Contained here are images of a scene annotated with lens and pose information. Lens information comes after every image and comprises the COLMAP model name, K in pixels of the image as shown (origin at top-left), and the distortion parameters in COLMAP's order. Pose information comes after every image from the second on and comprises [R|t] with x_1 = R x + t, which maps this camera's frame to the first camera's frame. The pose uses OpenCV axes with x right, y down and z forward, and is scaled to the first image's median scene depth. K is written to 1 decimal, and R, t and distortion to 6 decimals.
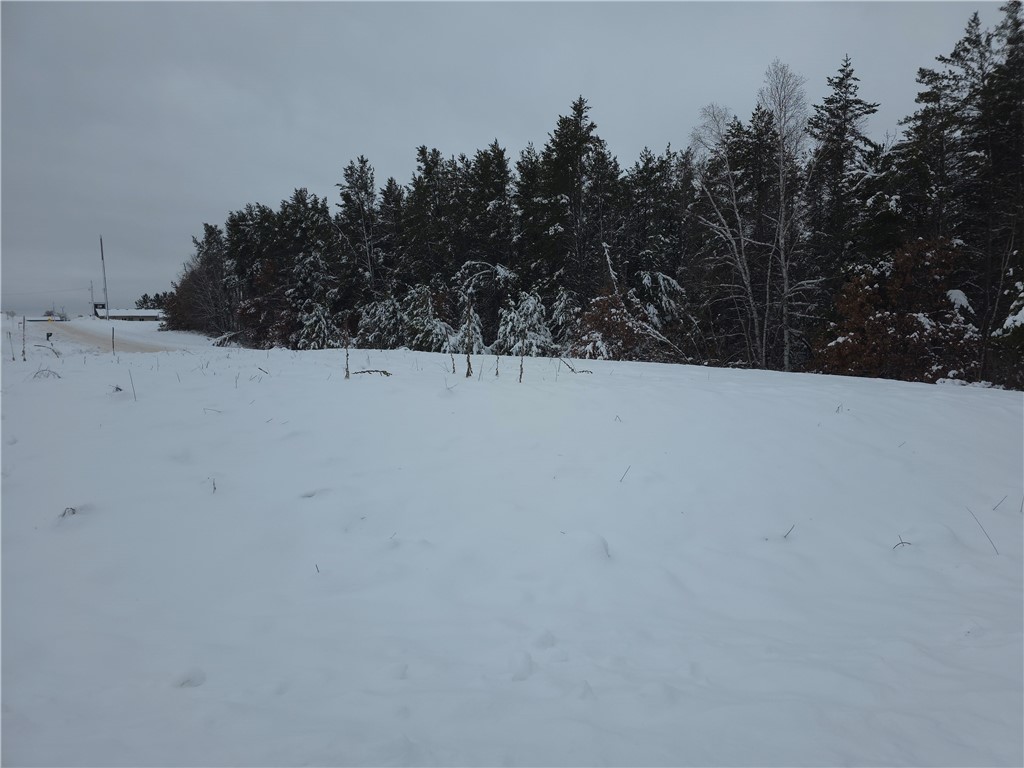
lens RADIAL K [[693.4, 0, 525.6], [0, 693.4, 375.1], [0, 0, 1]] dist [0.113626, -0.106469]
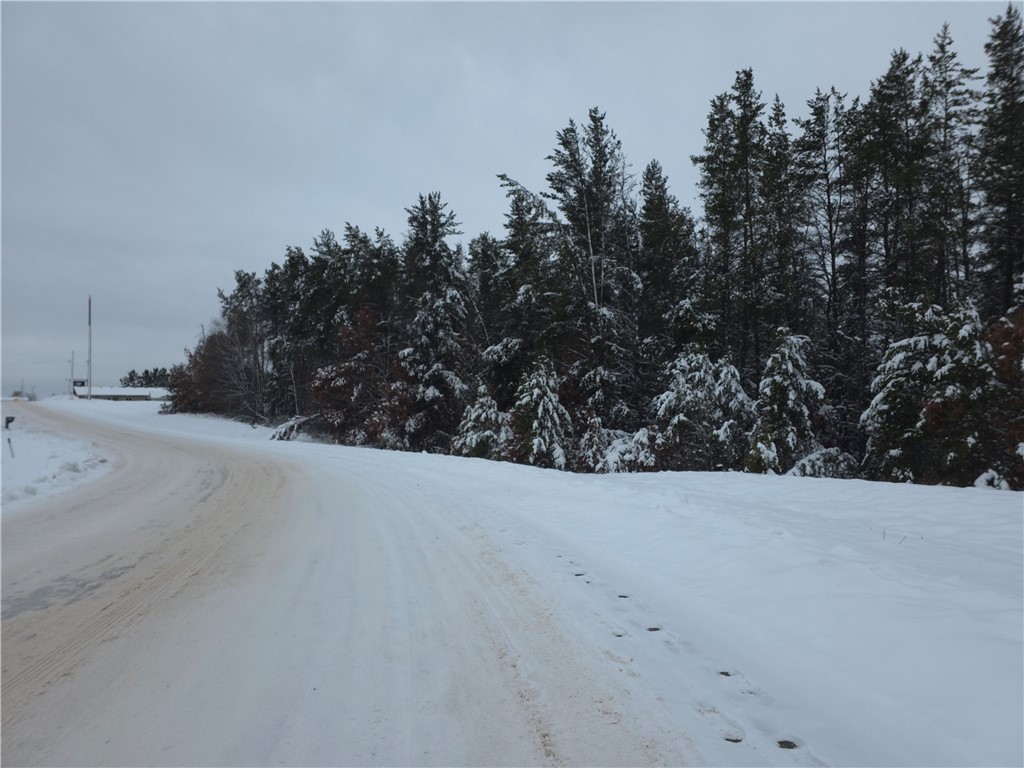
lens RADIAL K [[693.4, 0, 517.2], [0, 693.4, 372.2], [0, 0, 1]] dist [0.113626, -0.106469]
pose [[0.999667, 0.010384, 0.023608, -0.414507], [-0.007364, 0.992181, -0.124588, -0.039934], [-0.024717, 0.124373, 0.991928, 0.631381]]
